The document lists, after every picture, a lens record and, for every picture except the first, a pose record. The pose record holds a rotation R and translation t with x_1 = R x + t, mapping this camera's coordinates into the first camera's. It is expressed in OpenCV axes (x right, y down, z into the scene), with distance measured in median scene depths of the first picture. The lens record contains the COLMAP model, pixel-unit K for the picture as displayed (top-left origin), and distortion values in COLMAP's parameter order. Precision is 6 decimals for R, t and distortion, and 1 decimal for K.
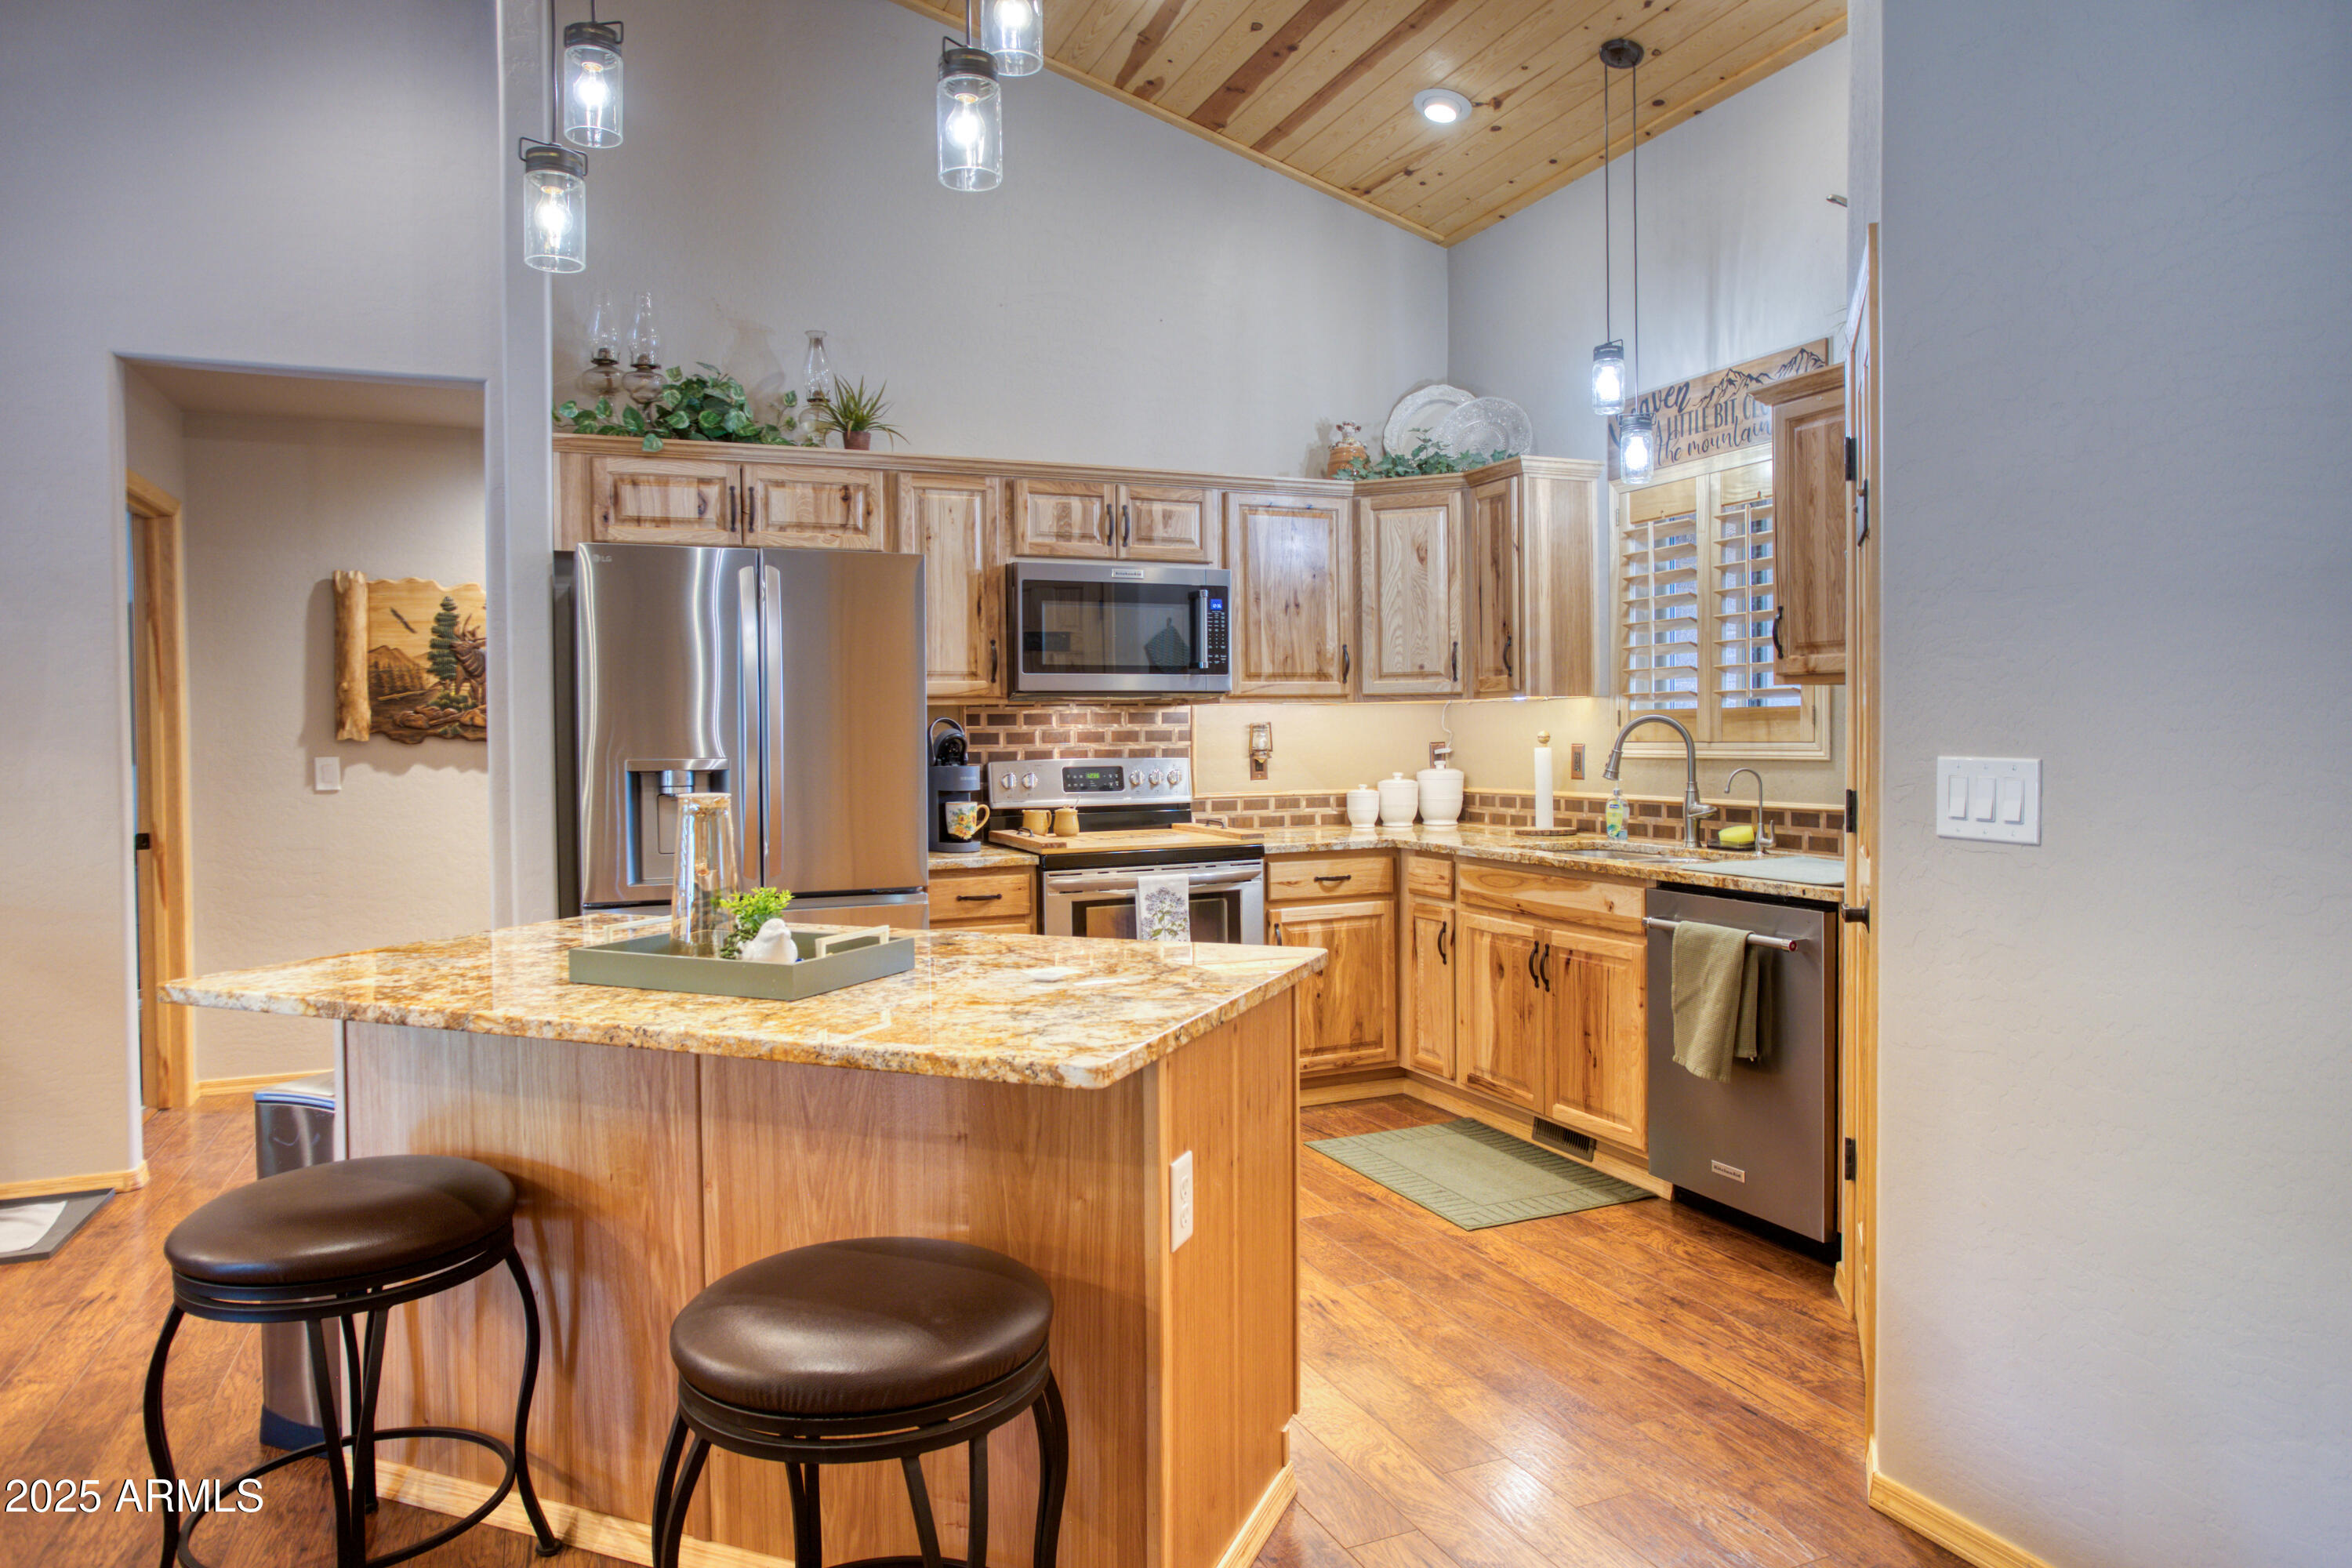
lens RADIAL K [[1467.9, 0, 1213.3], [0, 1467.9, 739.5], [0, 0, 1]] dist [-0.002571, 0.000157]
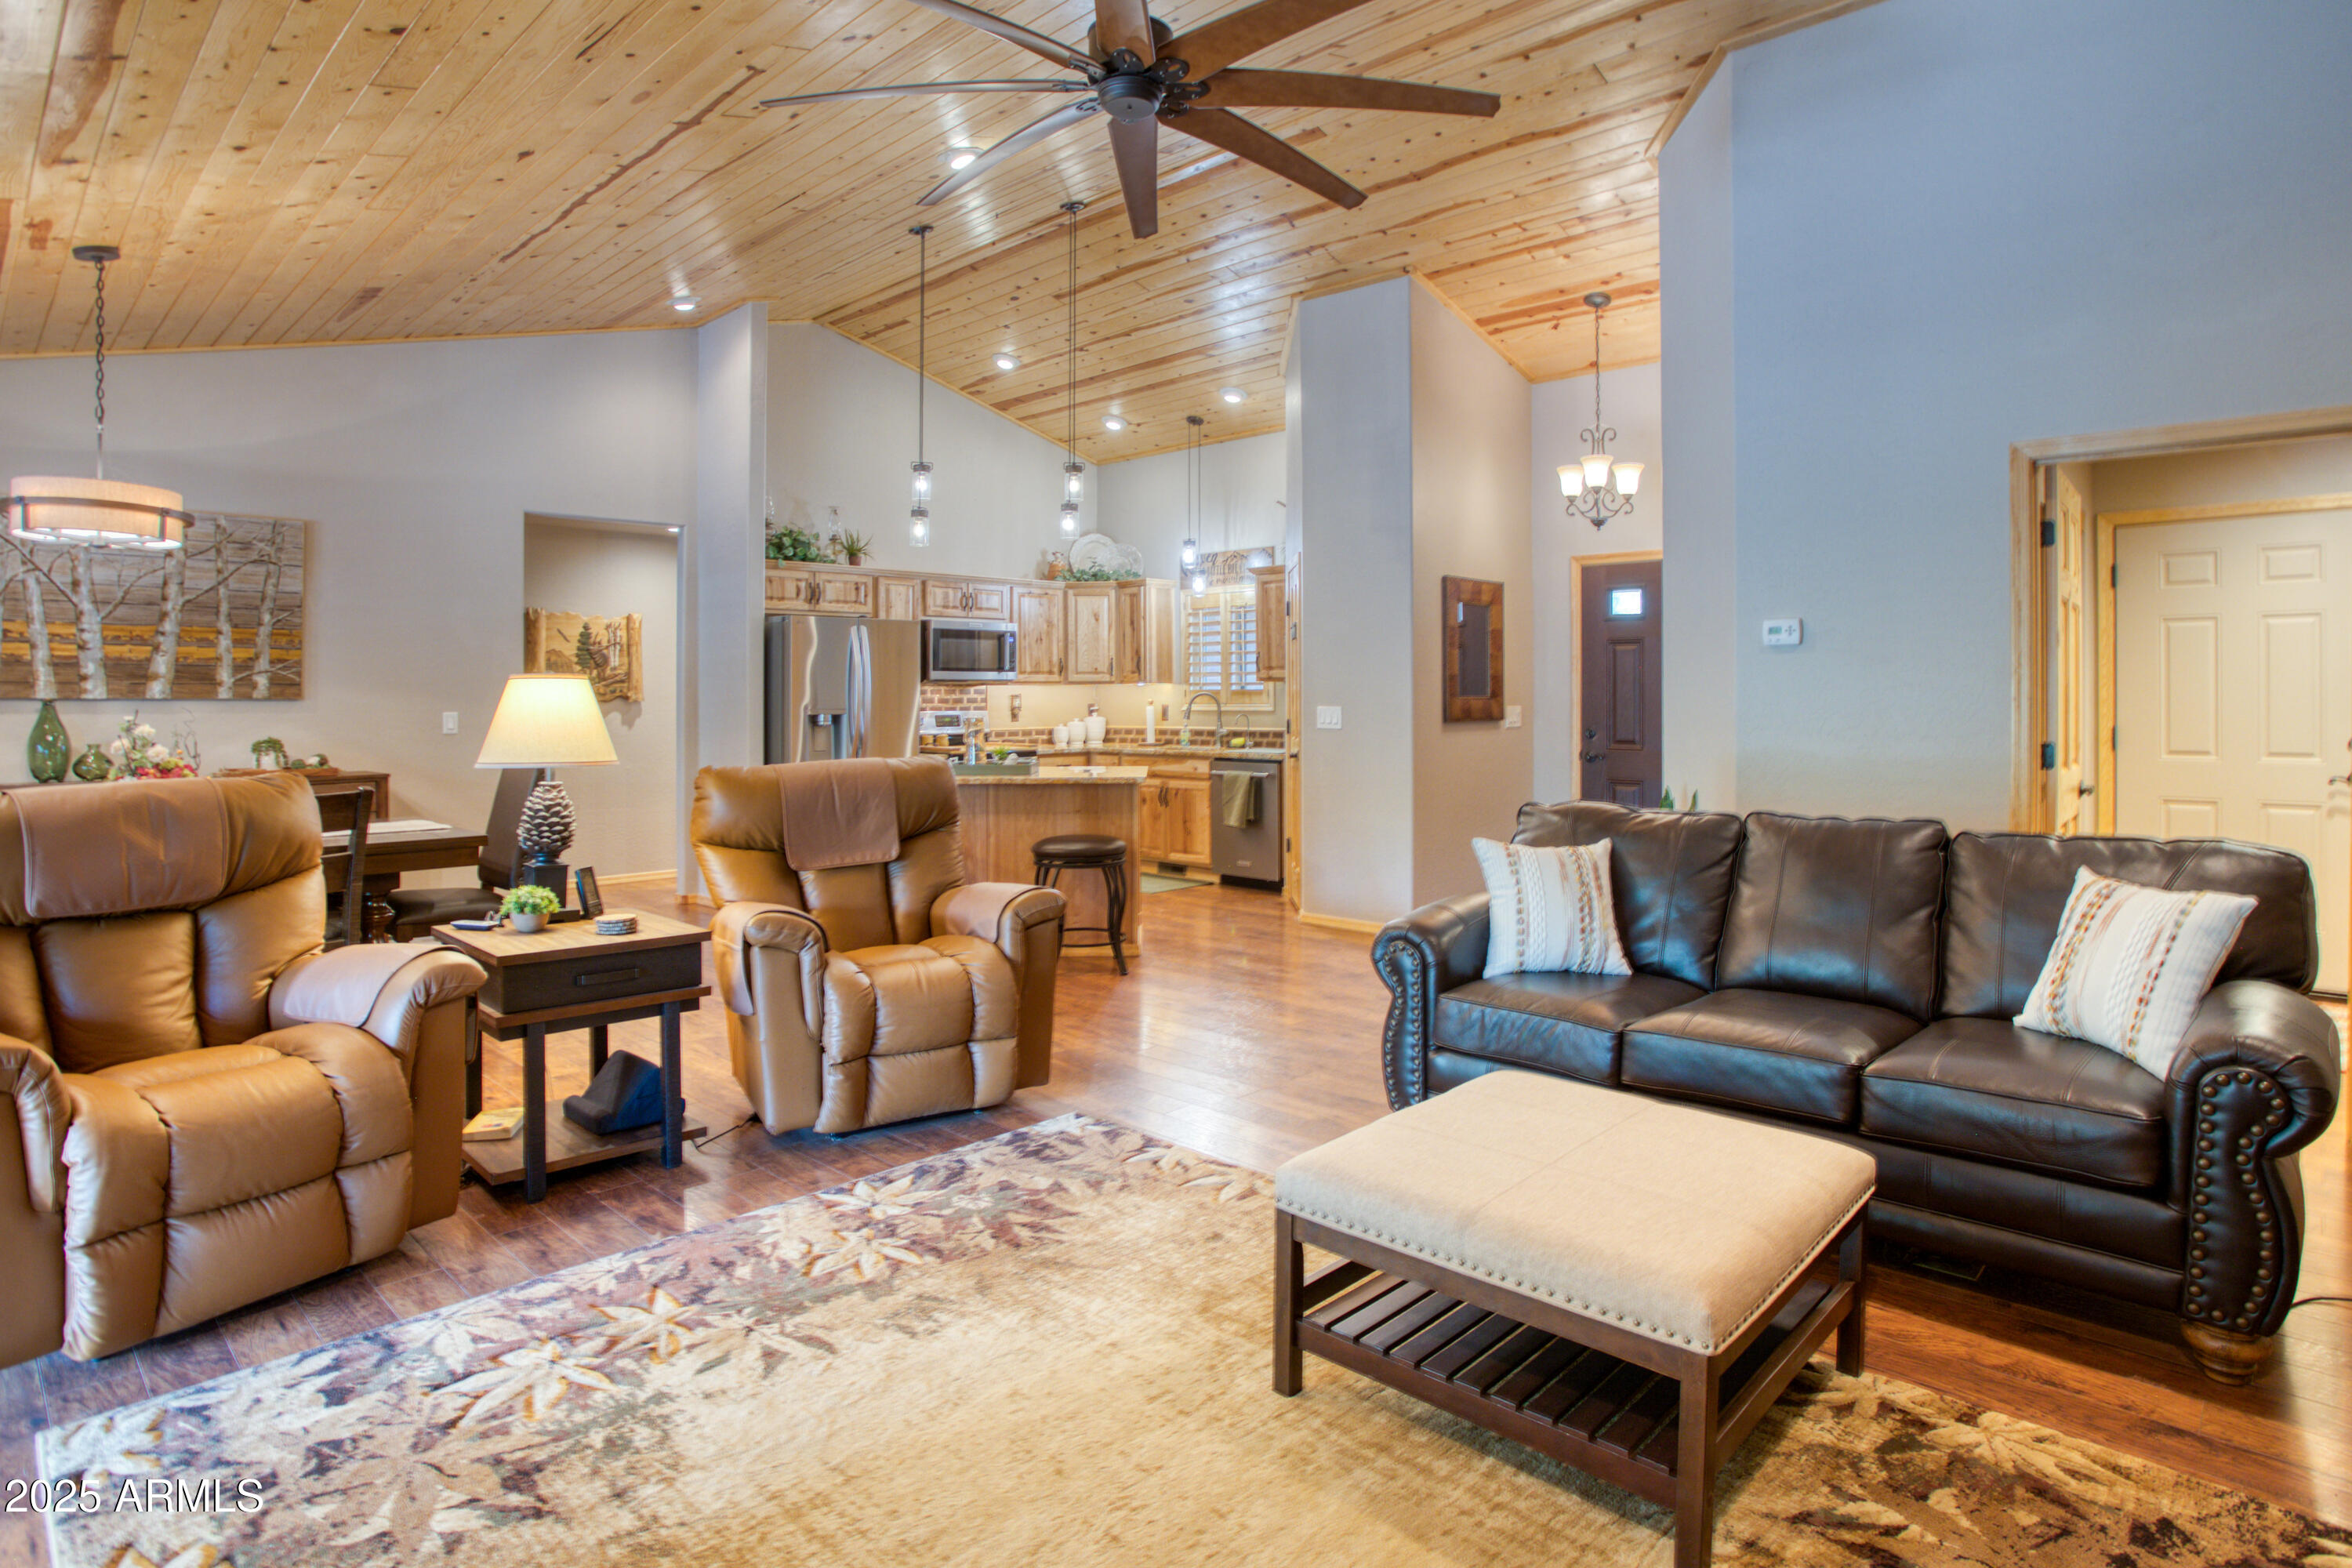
lens RADIAL K [[1218.3, 0, 1205.8], [0, 1218.3, 668.7], [0, 0, 1]] dist [-0.049300, 0.017066]
pose [[0.924414, 0.015321, 0.381082, -0.418834], [-0.003418, 0.999485, -0.031893, 0.006995], [-0.381375, 0.028180, 0.923991, -0.770244]]
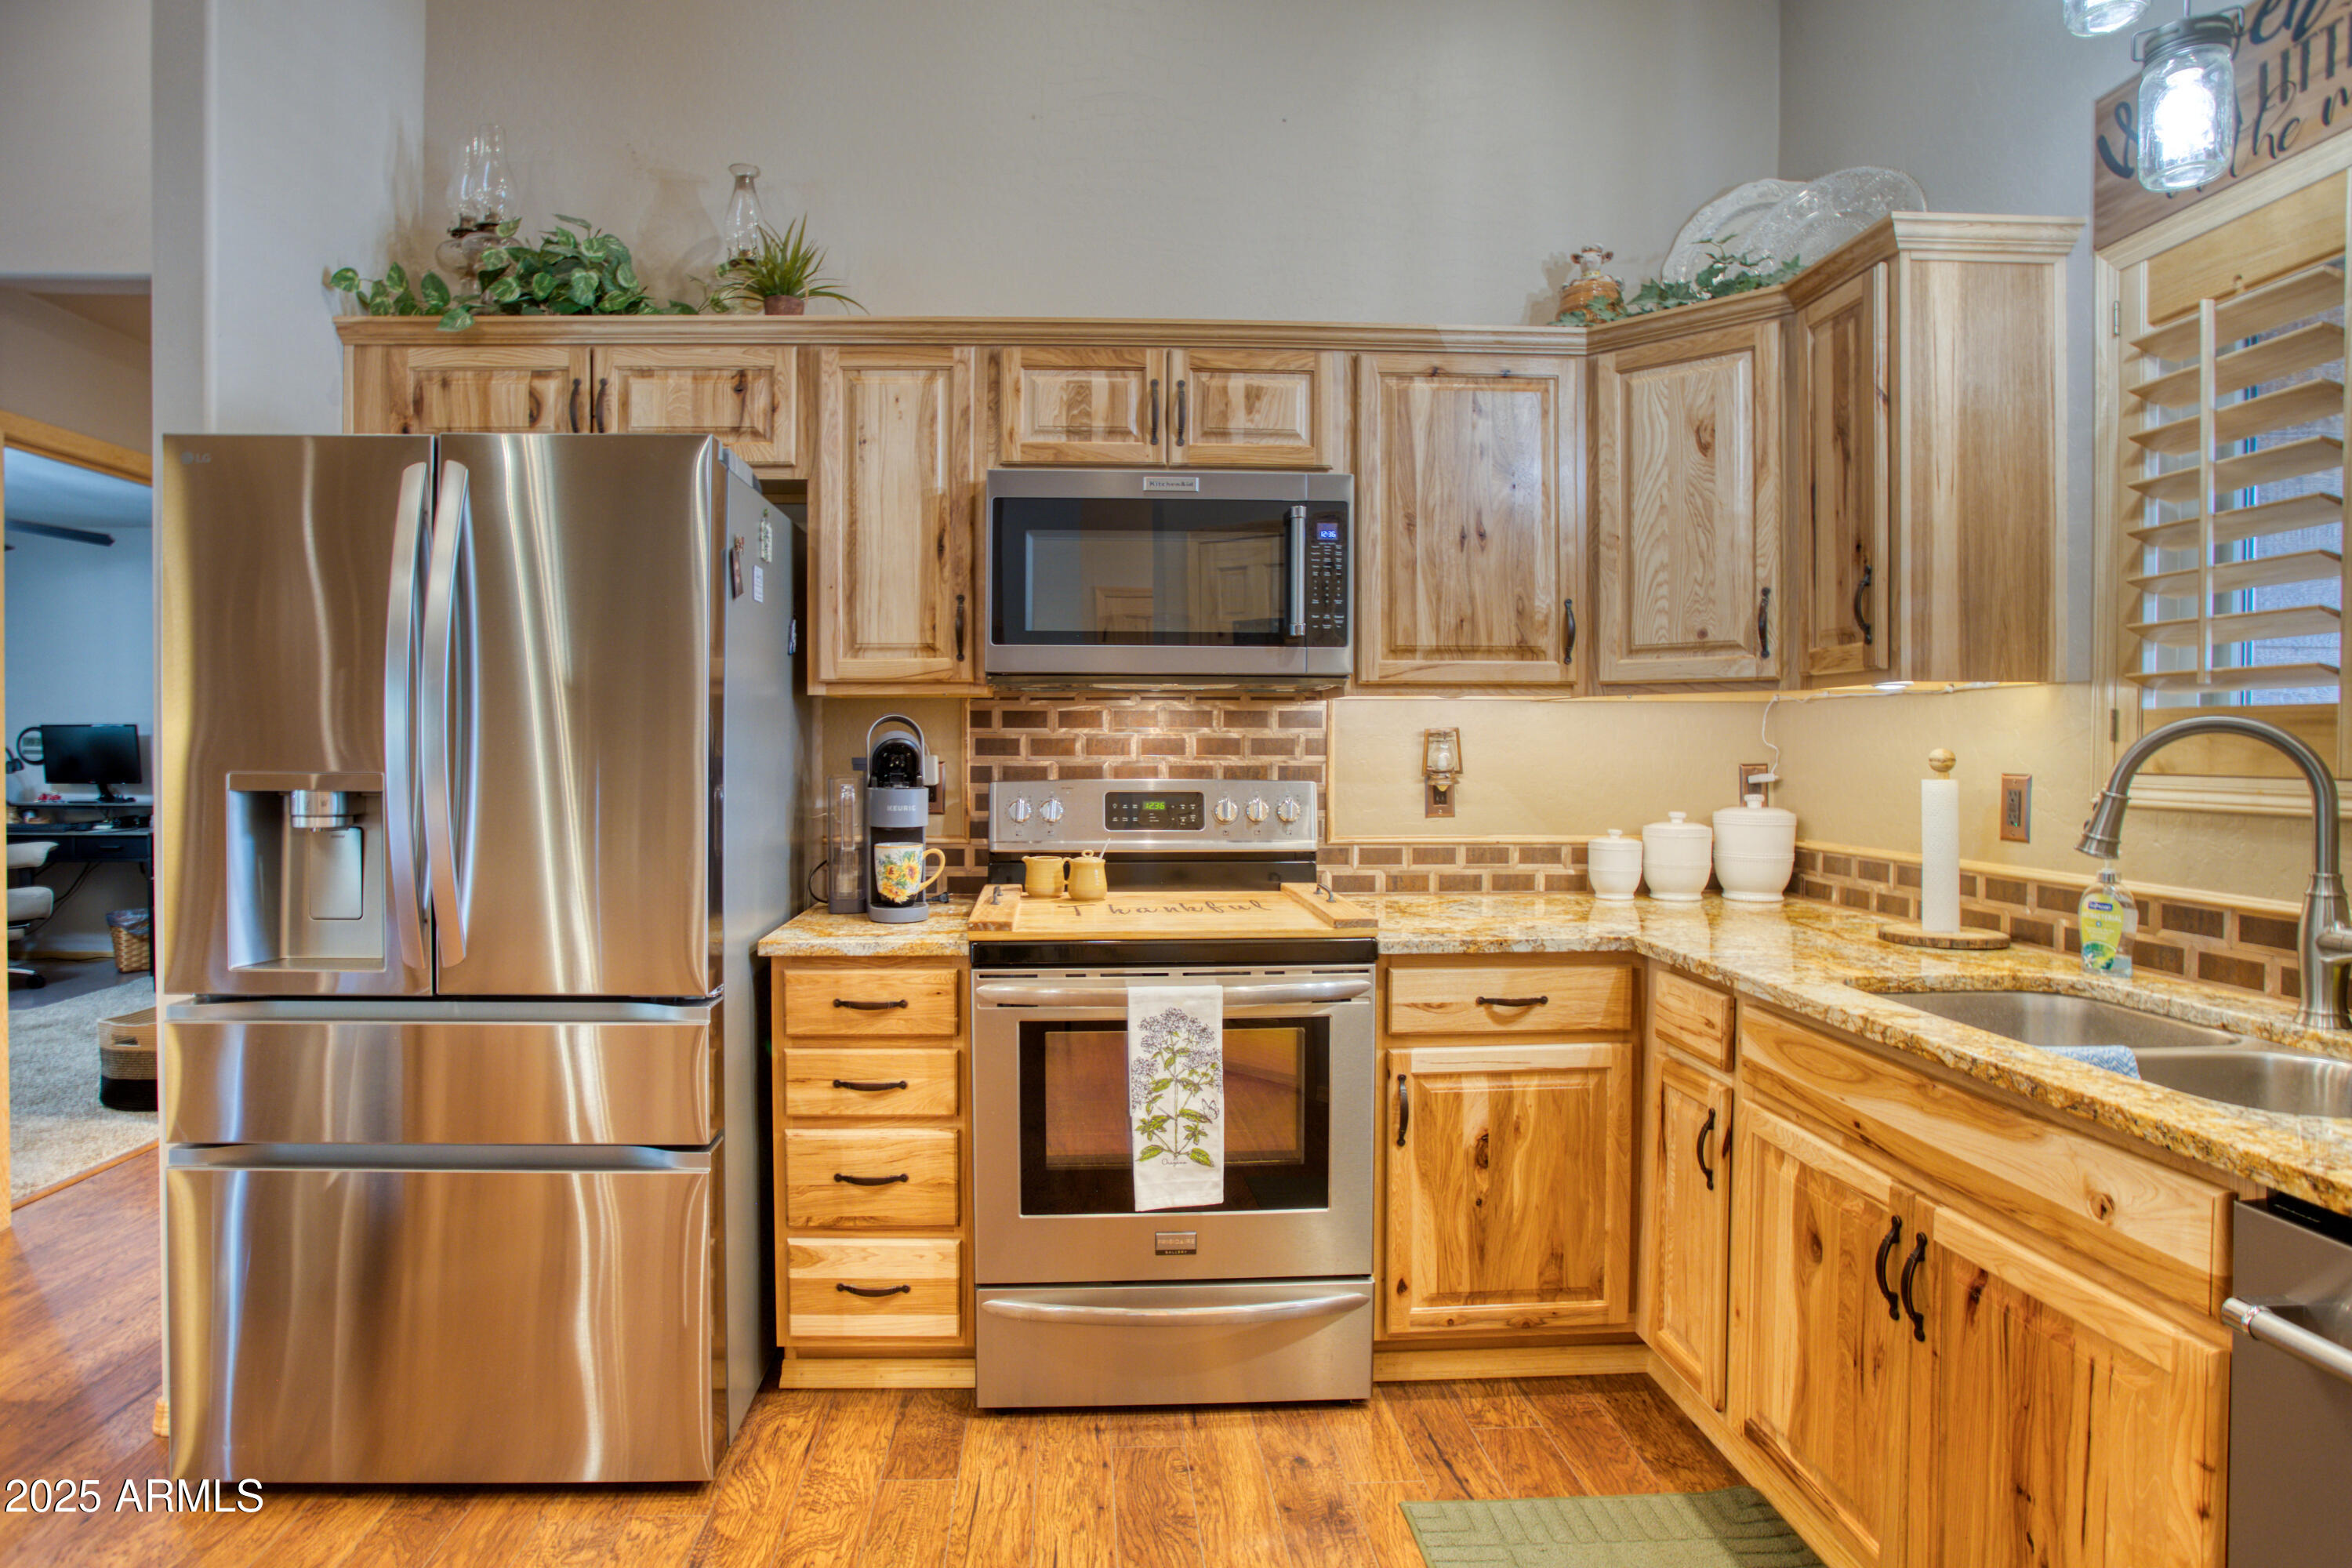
lens RADIAL K [[1248.3, 0, 1138.5], [0, 1248.3, 745.9], [0, 0, 1]] dist [-0.061695, 0.032857]
pose [[0.927793, 0.015352, -0.372780, 0.124939], [-0.015473, 0.999877, 0.002667, -0.003603], [0.372775, 0.003294, 0.927916, 0.499522]]
